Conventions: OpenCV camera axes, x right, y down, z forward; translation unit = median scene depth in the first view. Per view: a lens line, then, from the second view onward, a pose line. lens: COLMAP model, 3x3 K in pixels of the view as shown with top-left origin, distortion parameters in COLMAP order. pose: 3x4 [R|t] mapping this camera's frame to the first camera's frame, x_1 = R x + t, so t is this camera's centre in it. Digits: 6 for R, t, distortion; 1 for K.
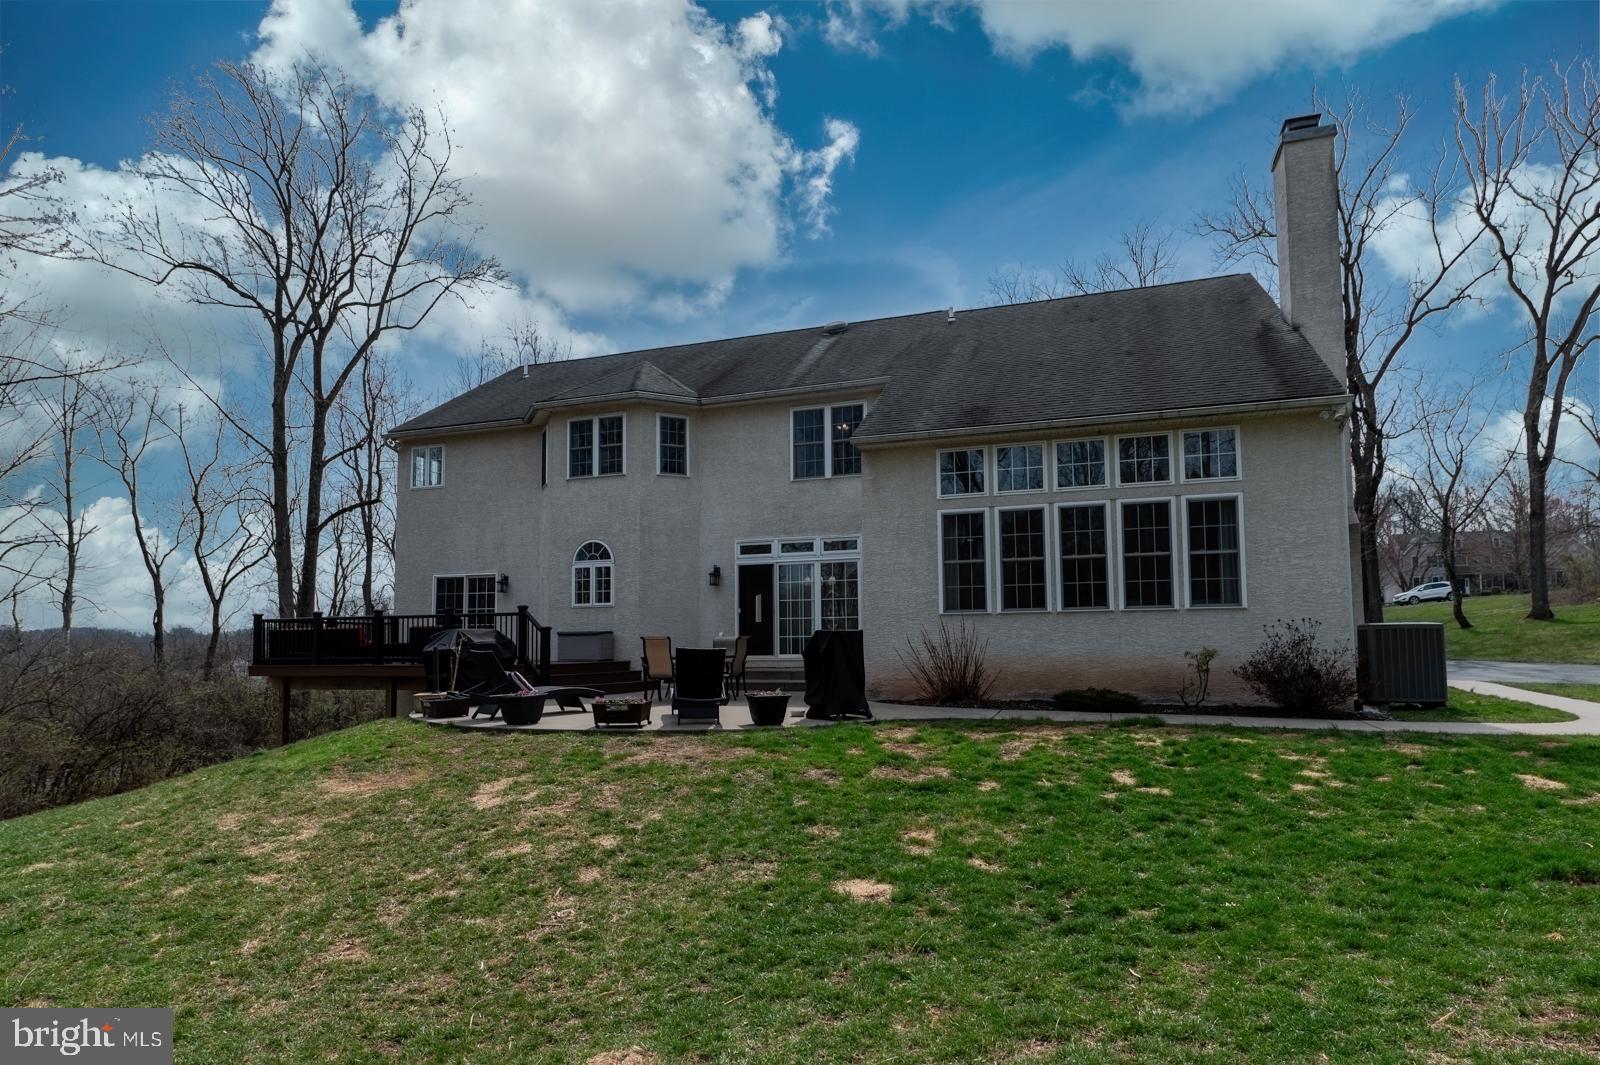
lens RADIAL K [[813.8, 0, 810.4], [0, 813.8, 576.8], [0, 0, 1]] dist [-0.004965, 0.000521]
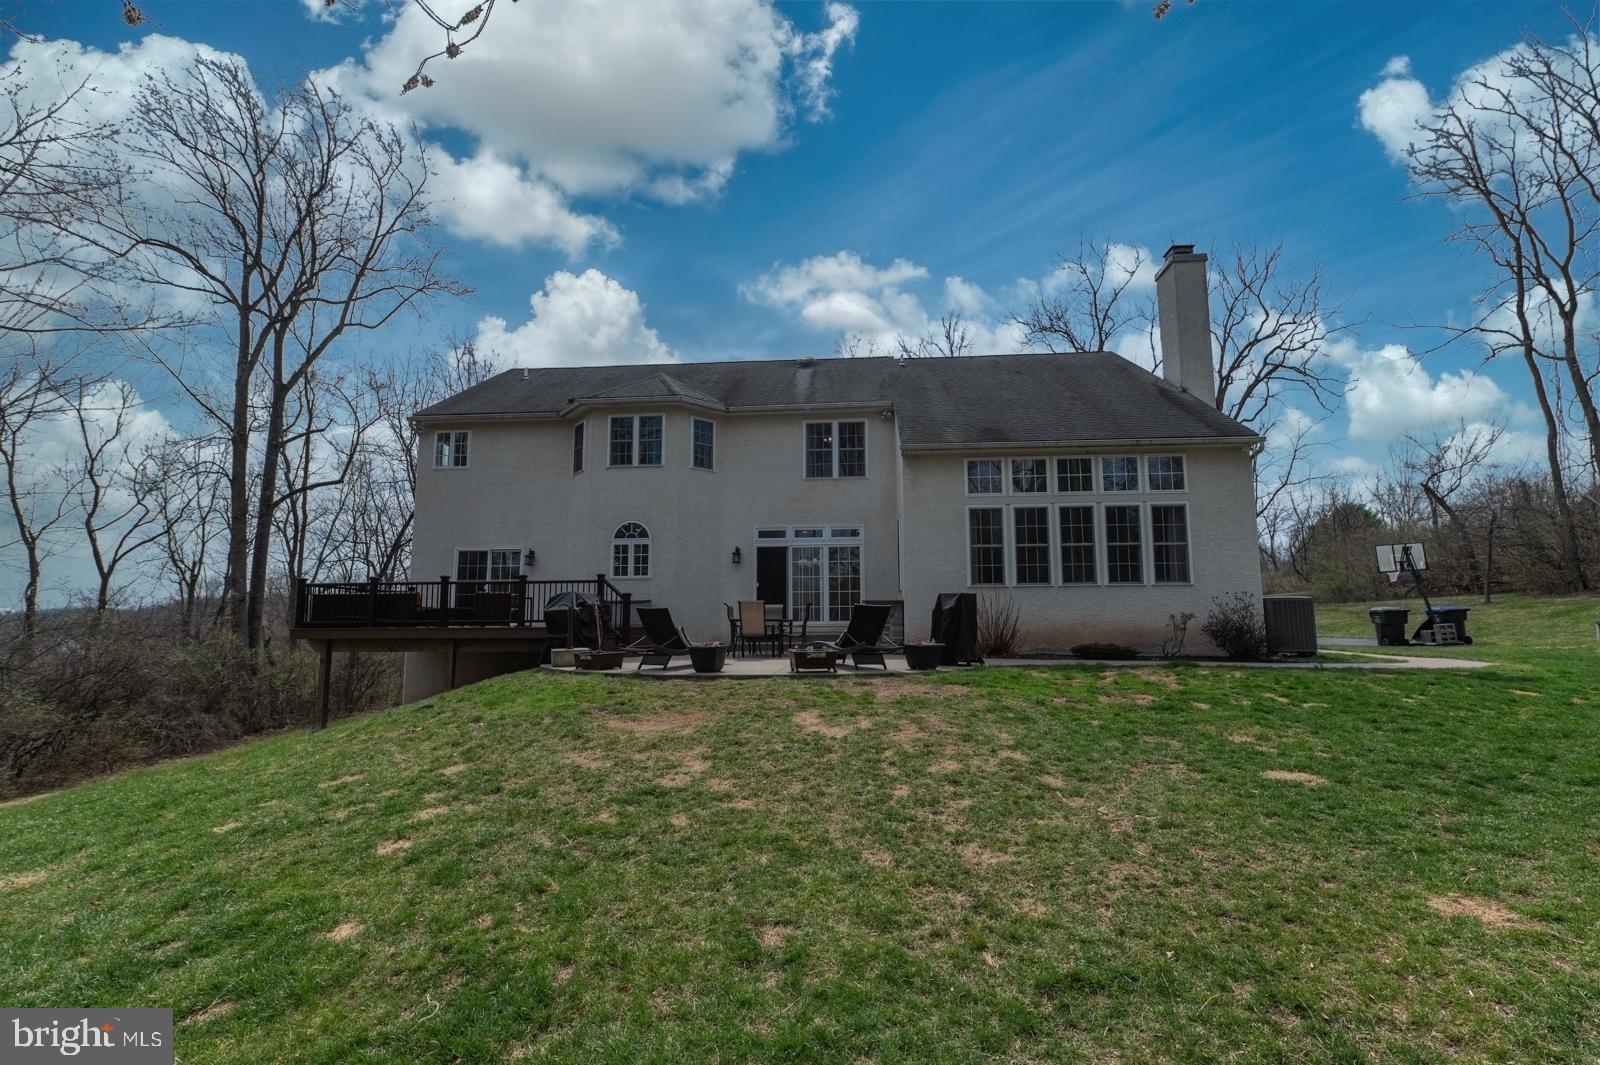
lens RADIAL K [[655.9, 0, 800.0], [0, 655.9, 533.6], [0, 0, 1]] dist [-0.004079, 0.000116]
pose [[0.972213, 0.037550, 0.231068, -0.252549], [-0.023903, 0.997816, -0.061581, 0.024428], [-0.232876, 0.054347, 0.970987, 0.048788]]
